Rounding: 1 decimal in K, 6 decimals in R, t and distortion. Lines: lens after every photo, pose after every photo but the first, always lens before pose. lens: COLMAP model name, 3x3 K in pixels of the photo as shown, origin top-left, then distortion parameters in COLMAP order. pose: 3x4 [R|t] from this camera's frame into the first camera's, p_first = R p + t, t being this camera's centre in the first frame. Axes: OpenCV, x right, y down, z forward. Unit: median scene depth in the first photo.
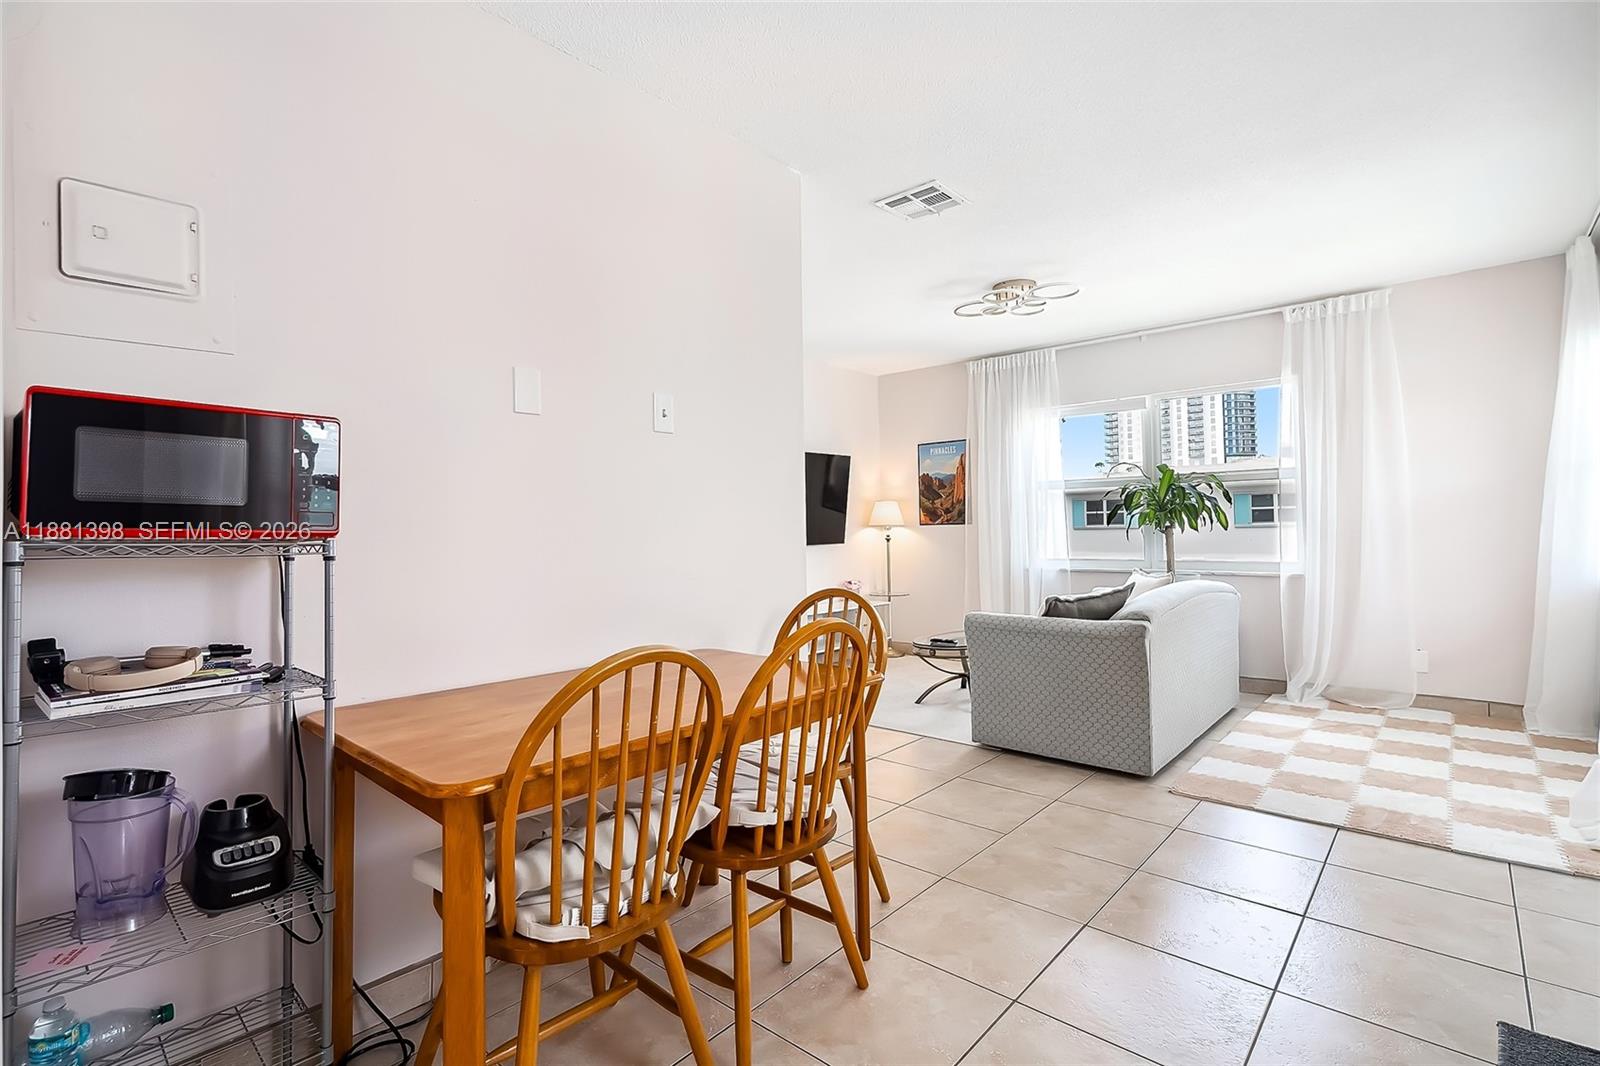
lens RADIAL K [[765.4, 0, 806.4], [0, 765.4, 512.1], [0, 0, 1]] dist [-0.000548, 0.000103]
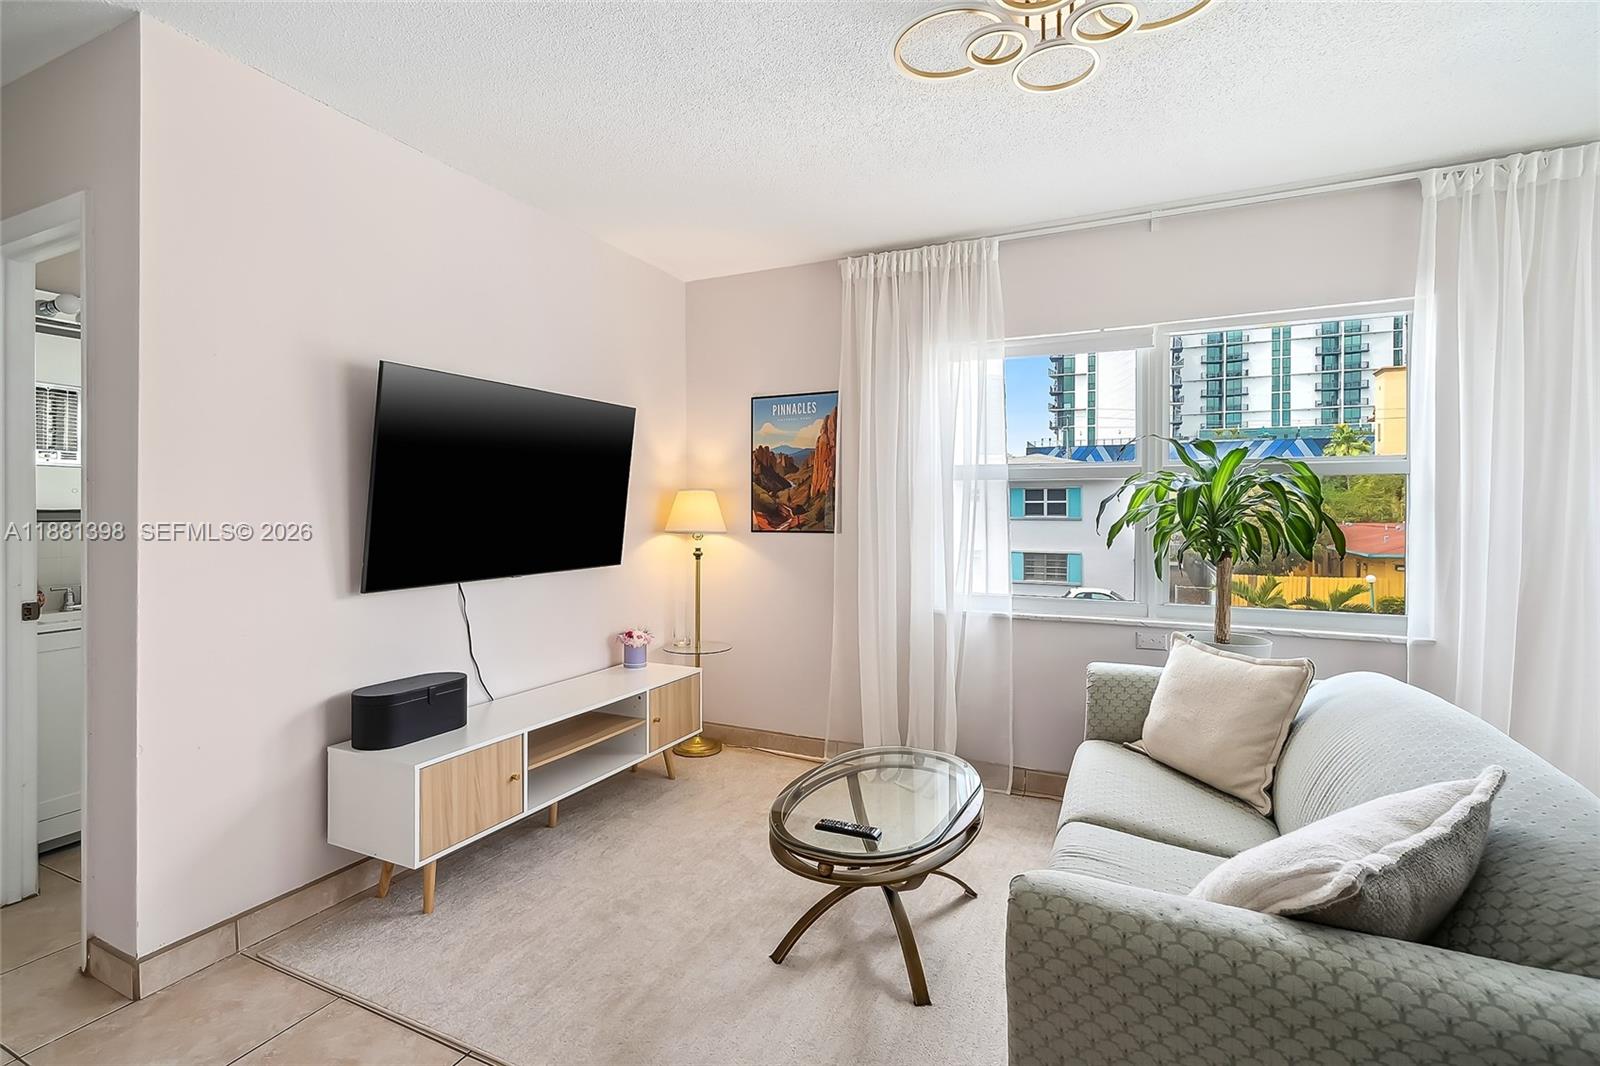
lens RADIAL K [[753.8, 0, 784.1], [0, 753.8, 511.5], [0, 0, 1]] dist [-0.000427, 0.000708]
pose [[0.965305, 0.019777, 0.260375, 0.020935], [-0.024977, 0.999549, 0.016680, -0.010853], [-0.259927, -0.022605, 0.965364, 0.481783]]
